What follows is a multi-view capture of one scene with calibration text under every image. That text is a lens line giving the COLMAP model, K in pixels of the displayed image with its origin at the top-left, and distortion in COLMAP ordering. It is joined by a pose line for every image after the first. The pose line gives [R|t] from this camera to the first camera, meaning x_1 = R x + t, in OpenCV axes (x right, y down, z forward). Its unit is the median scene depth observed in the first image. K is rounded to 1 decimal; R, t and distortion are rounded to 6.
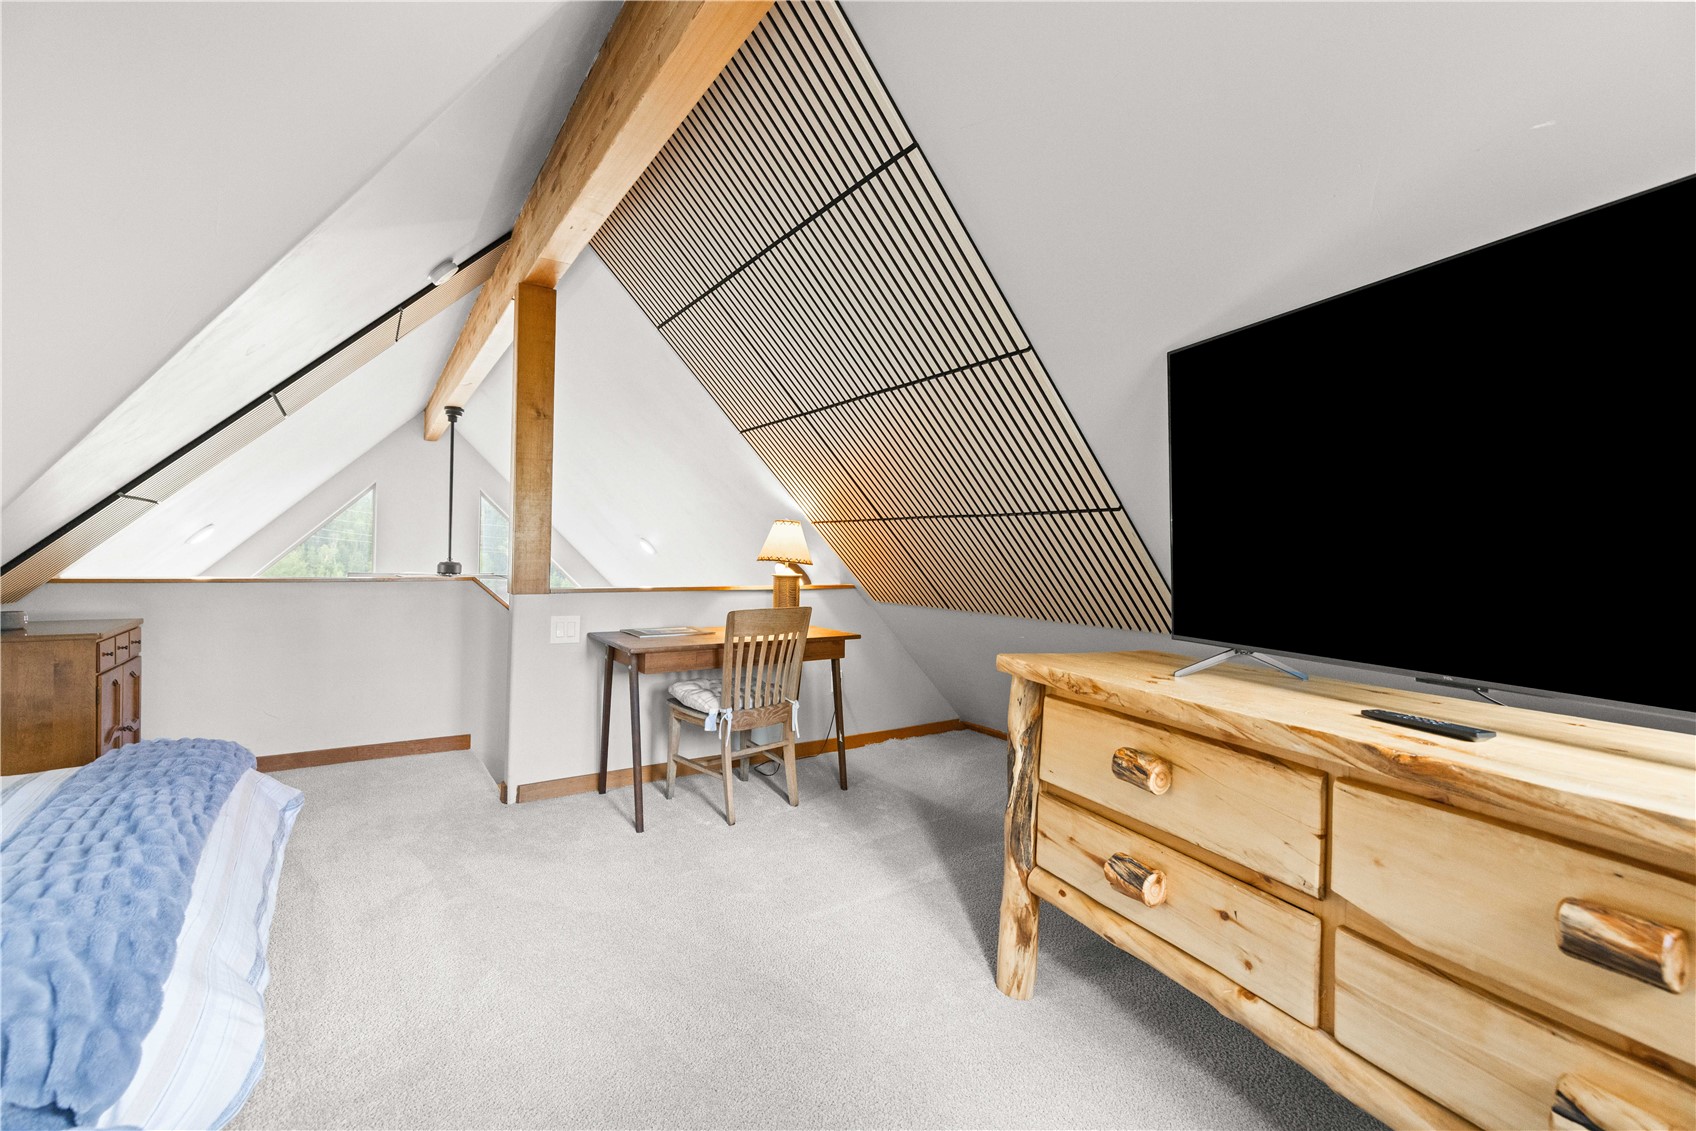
lens RADIAL K [[734.7, 0, 852.0], [0, 734.7, 560.0], [0, 0, 1]] dist [-0.002858, -0.000462]
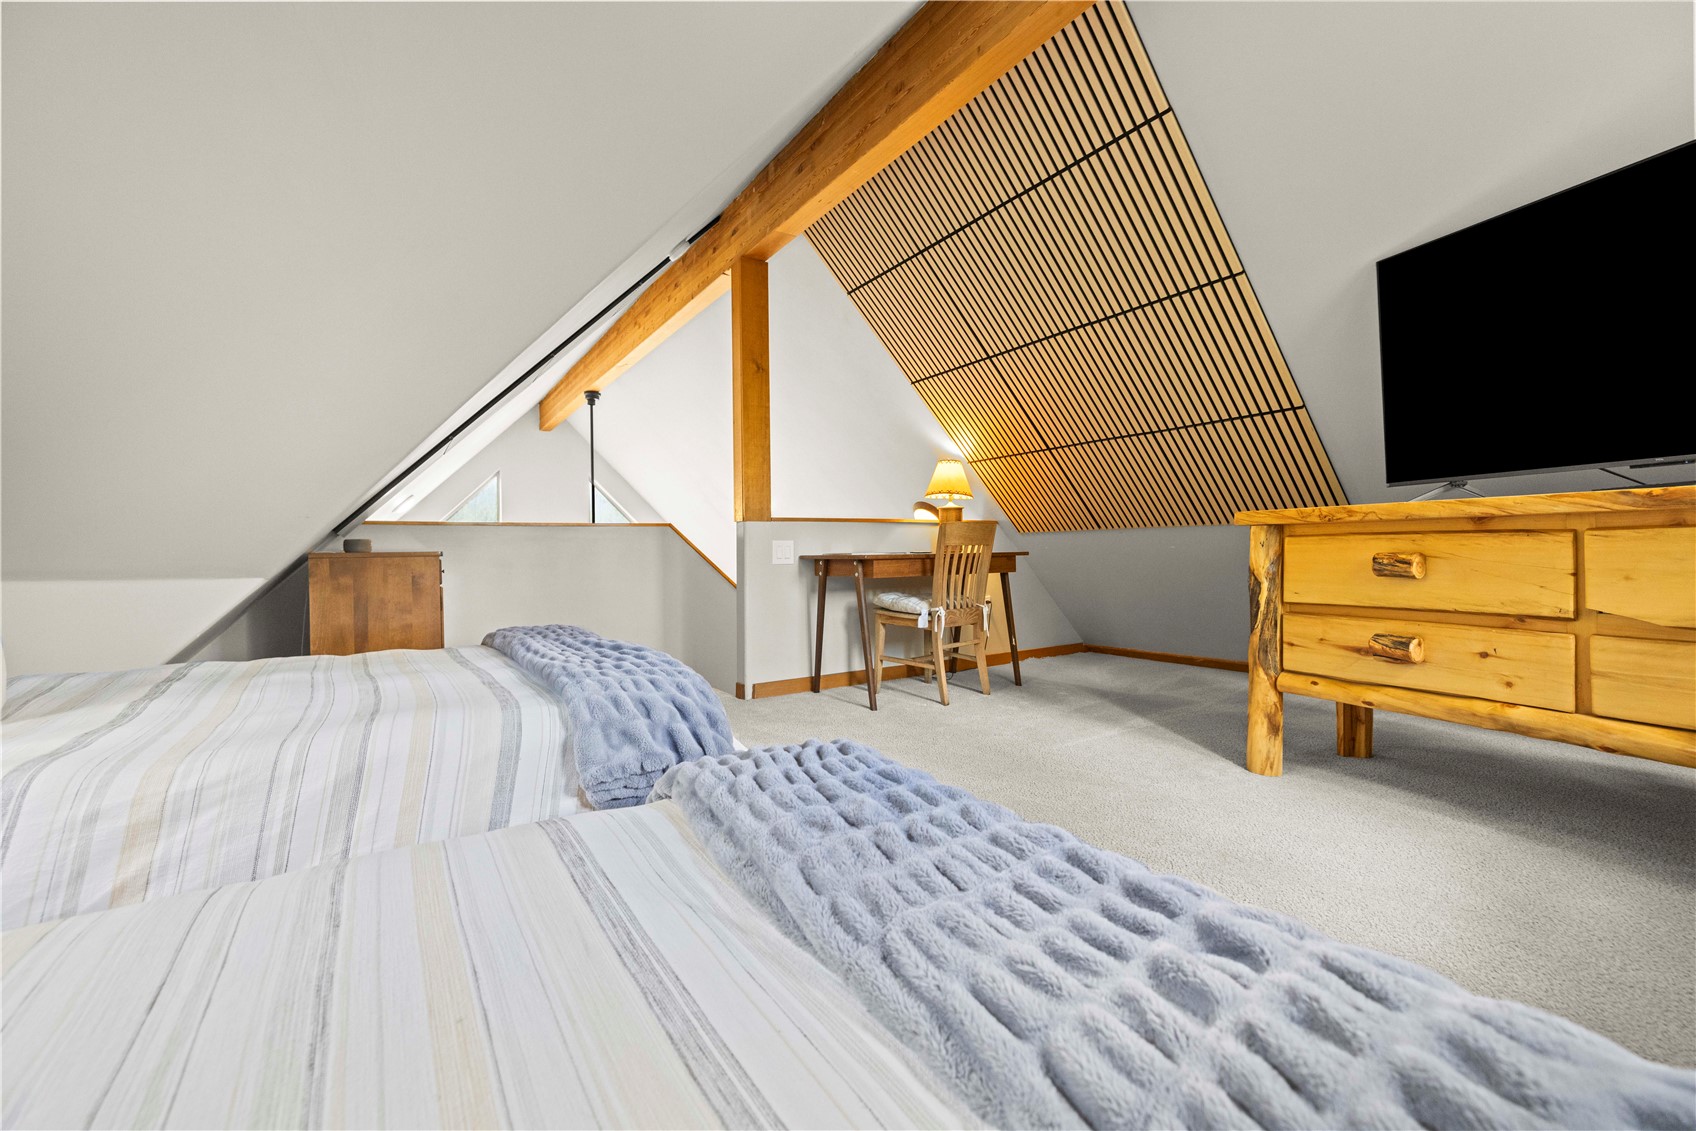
lens RADIAL K [[718.4, 0, 850.6], [0, 718.4, 560.6], [0, 0, 1]] dist [-0.000508, -0.000241]
pose [[0.999193, -0.036924, -0.015839, -0.464621], [0.036942, 0.999317, 0.000863, 0.193664], [0.015796, -0.001448, 0.999874, -0.253772]]
